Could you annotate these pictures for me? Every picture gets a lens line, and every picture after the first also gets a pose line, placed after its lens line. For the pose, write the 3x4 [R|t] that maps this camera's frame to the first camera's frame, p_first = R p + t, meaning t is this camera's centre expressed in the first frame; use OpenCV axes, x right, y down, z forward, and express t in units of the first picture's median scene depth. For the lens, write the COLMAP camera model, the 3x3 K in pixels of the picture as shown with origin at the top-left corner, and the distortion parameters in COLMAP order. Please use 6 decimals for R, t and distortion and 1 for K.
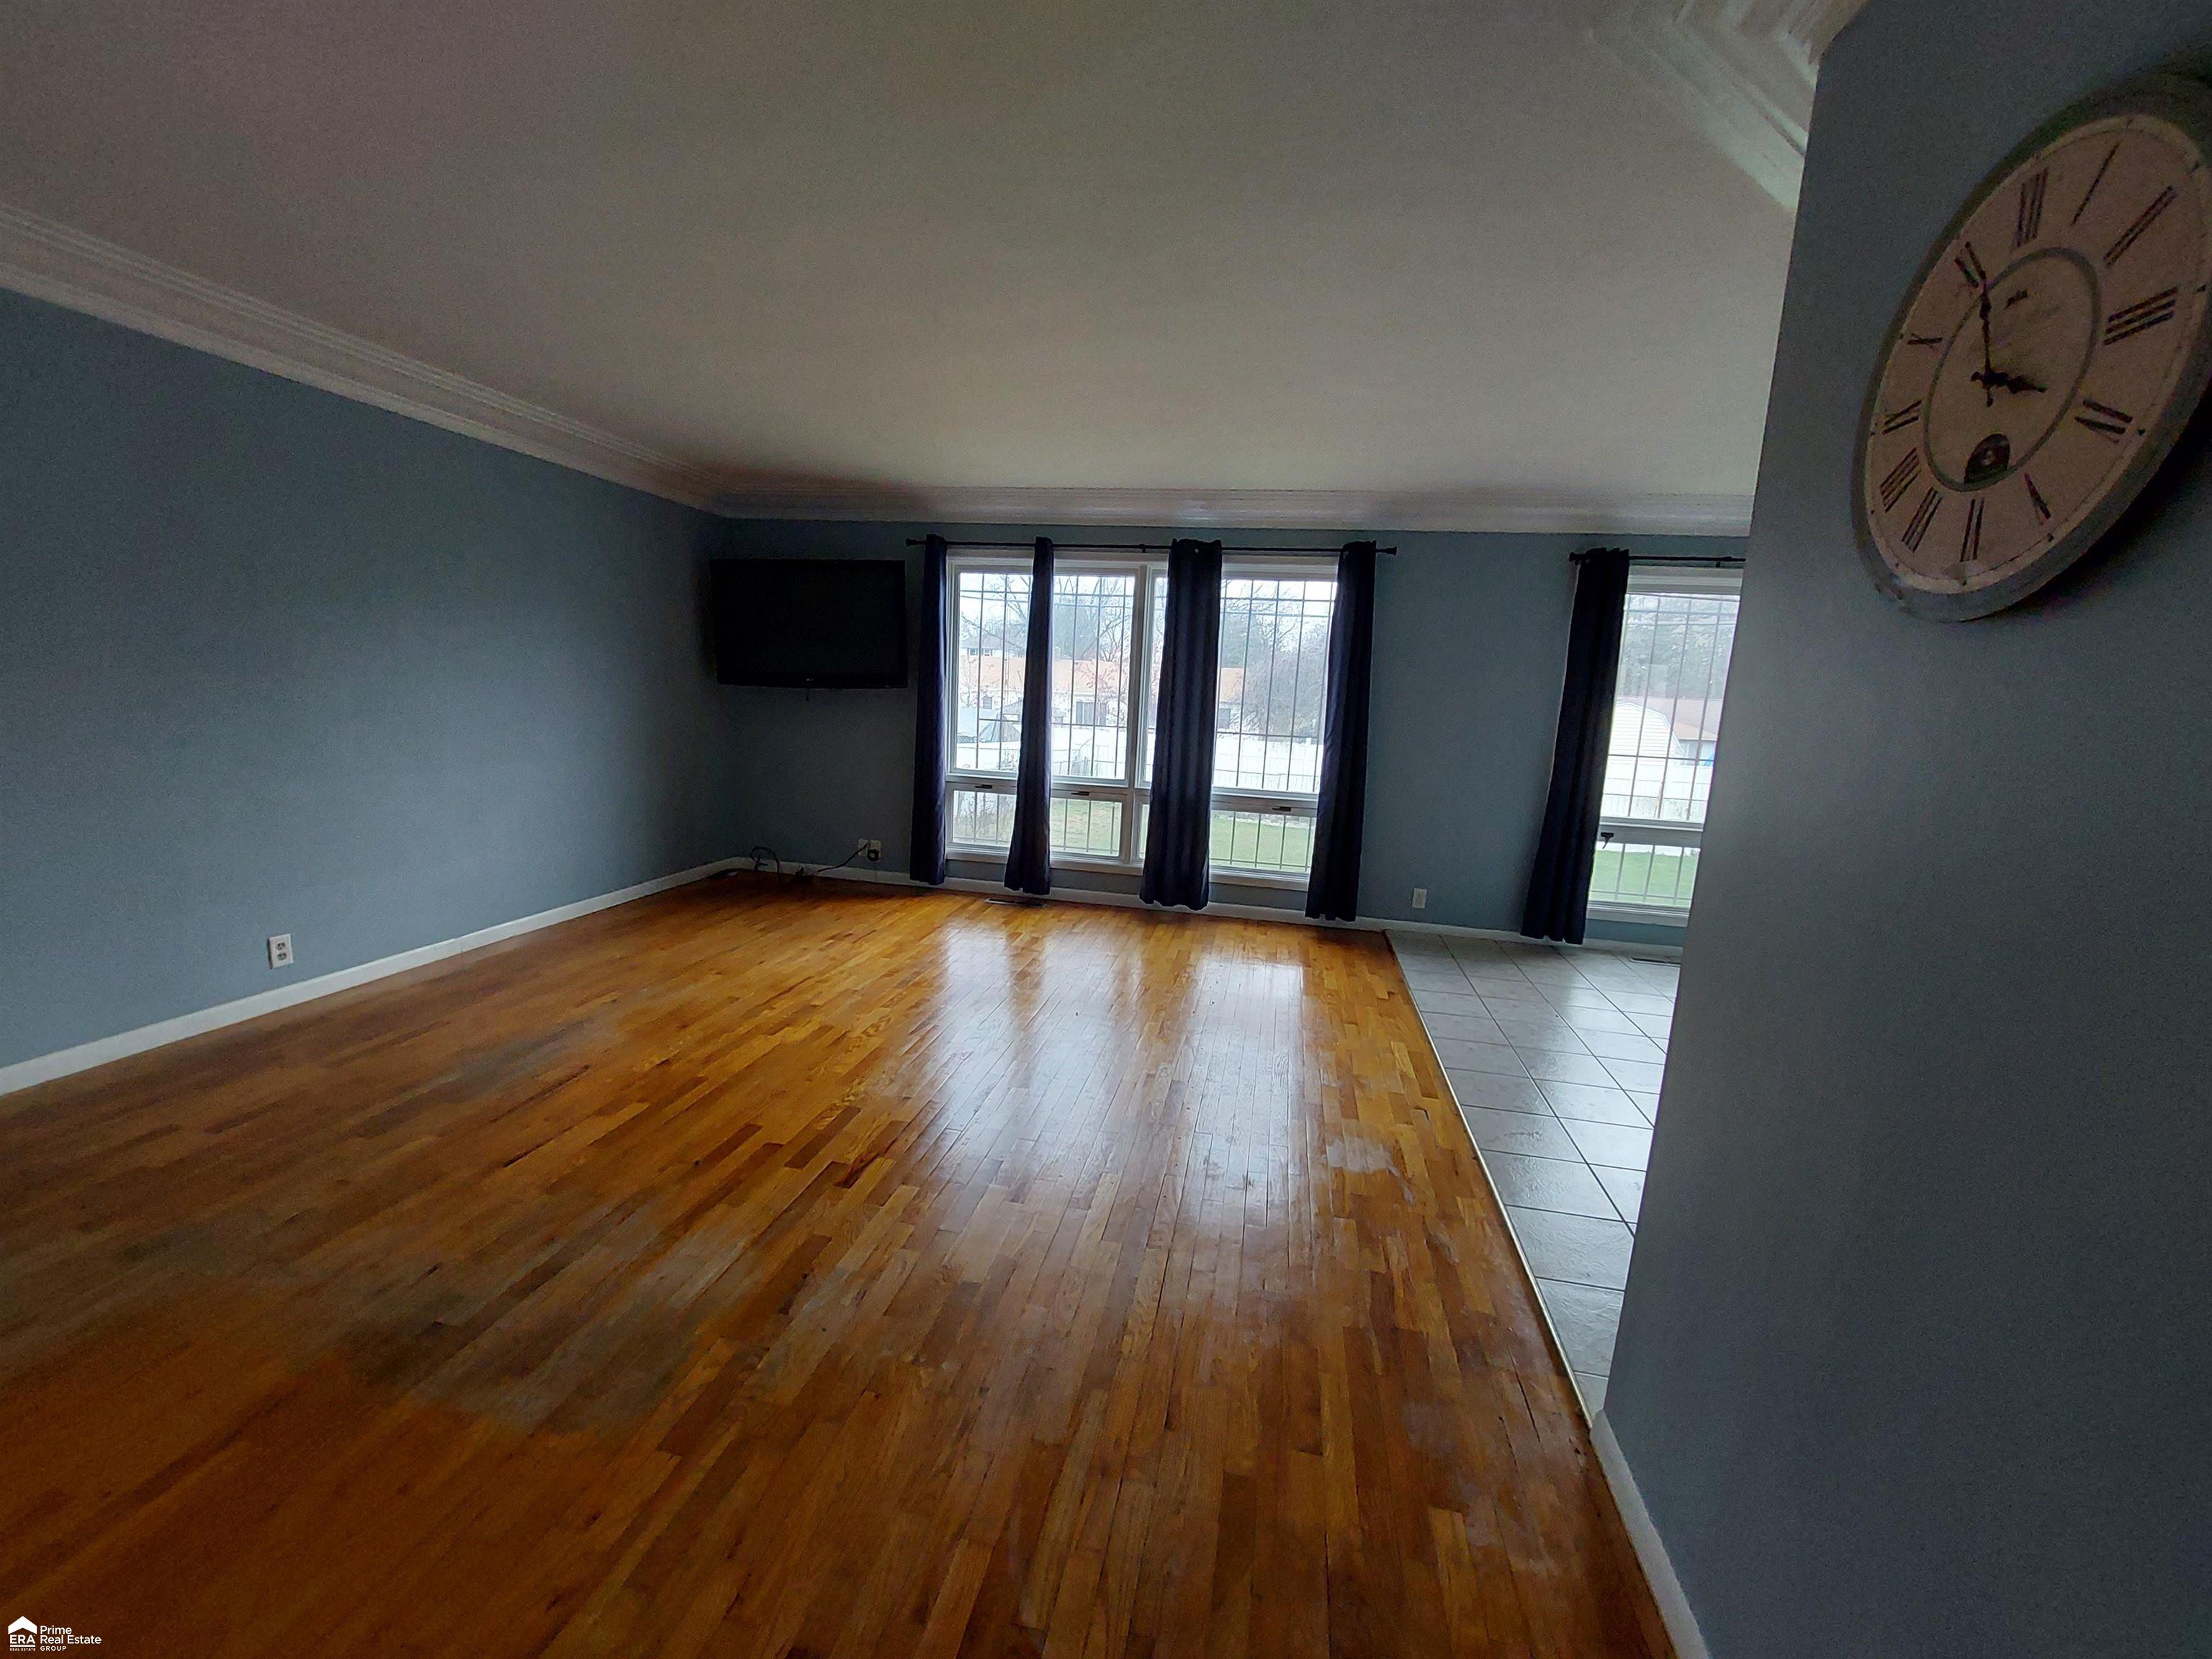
lens RADIAL K [[879.7, 0, 1106.0], [0, 879.7, 829.5], [0, 0, 1]] dist [-0.016268, -0.000224]
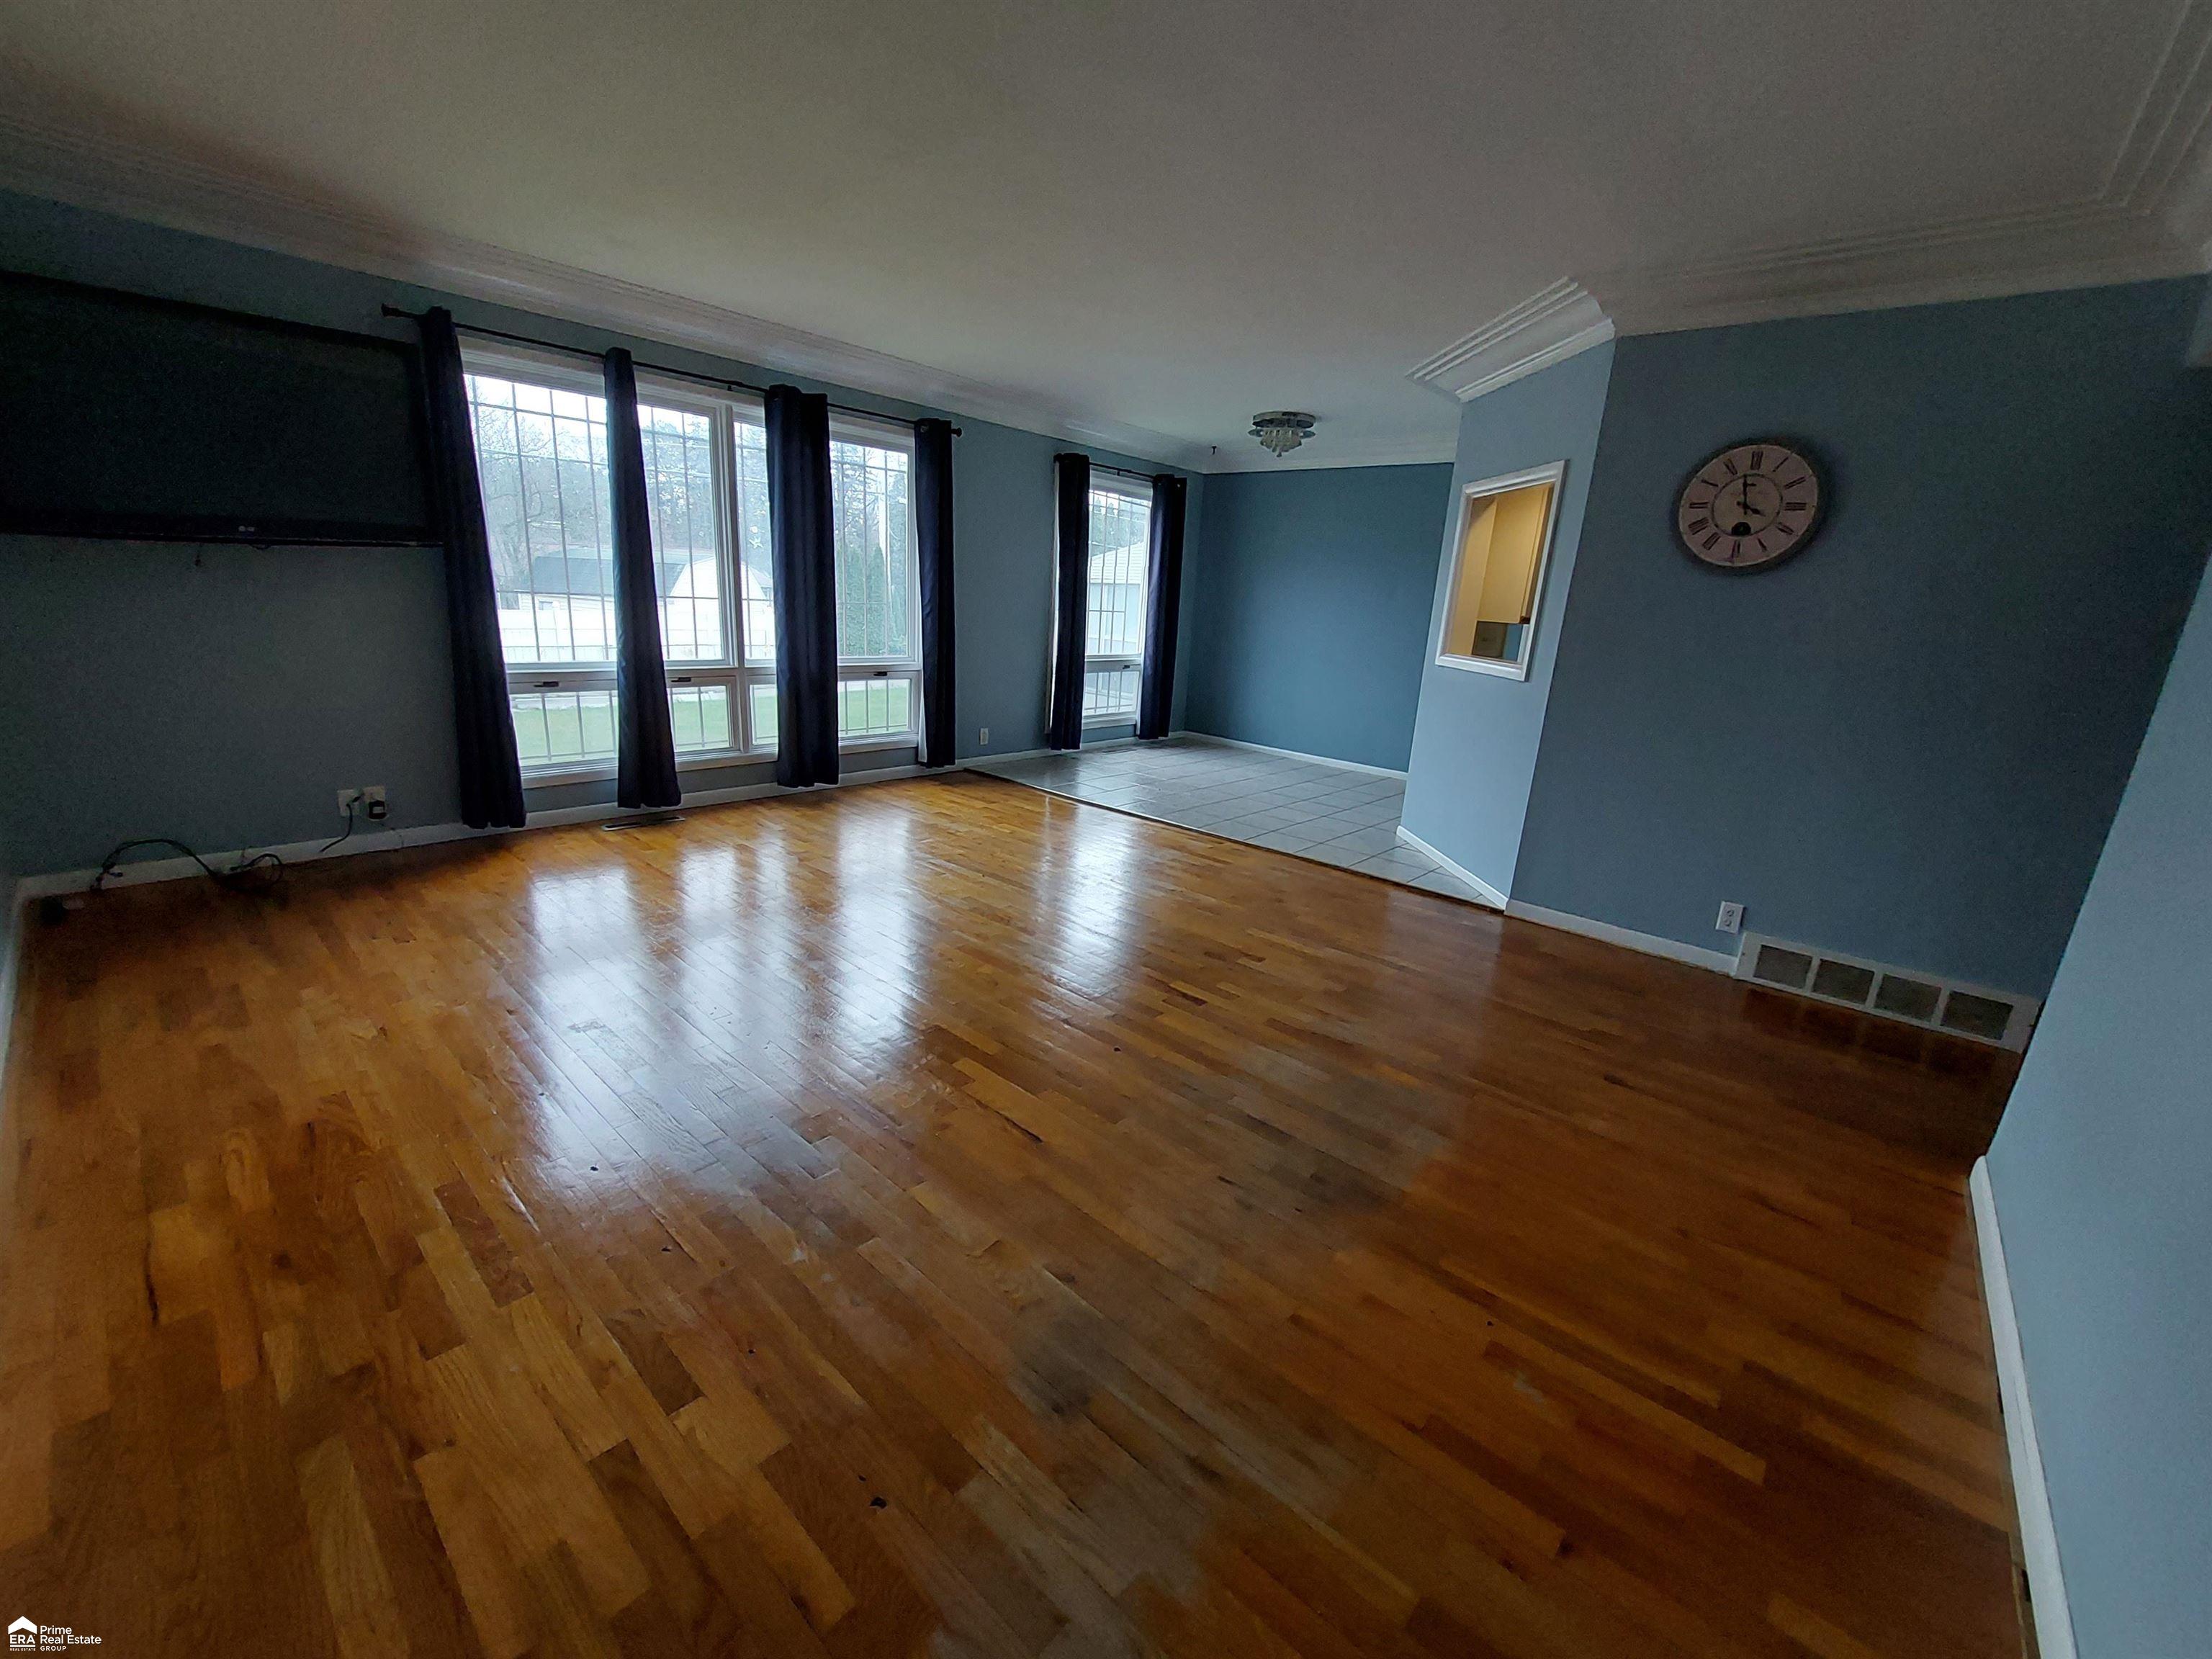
lens RADIAL K [[879.7, 0, 1106.0], [0, 879.7, 829.5], [0, 0, 1]] dist [-0.016268, -0.000224]
pose [[0.500271, -0.244097, 0.830750, -0.601486], [0.104325, 0.969444, 0.222025, -0.048804], [-0.859561, -0.024404, 0.510450, 0.229950]]
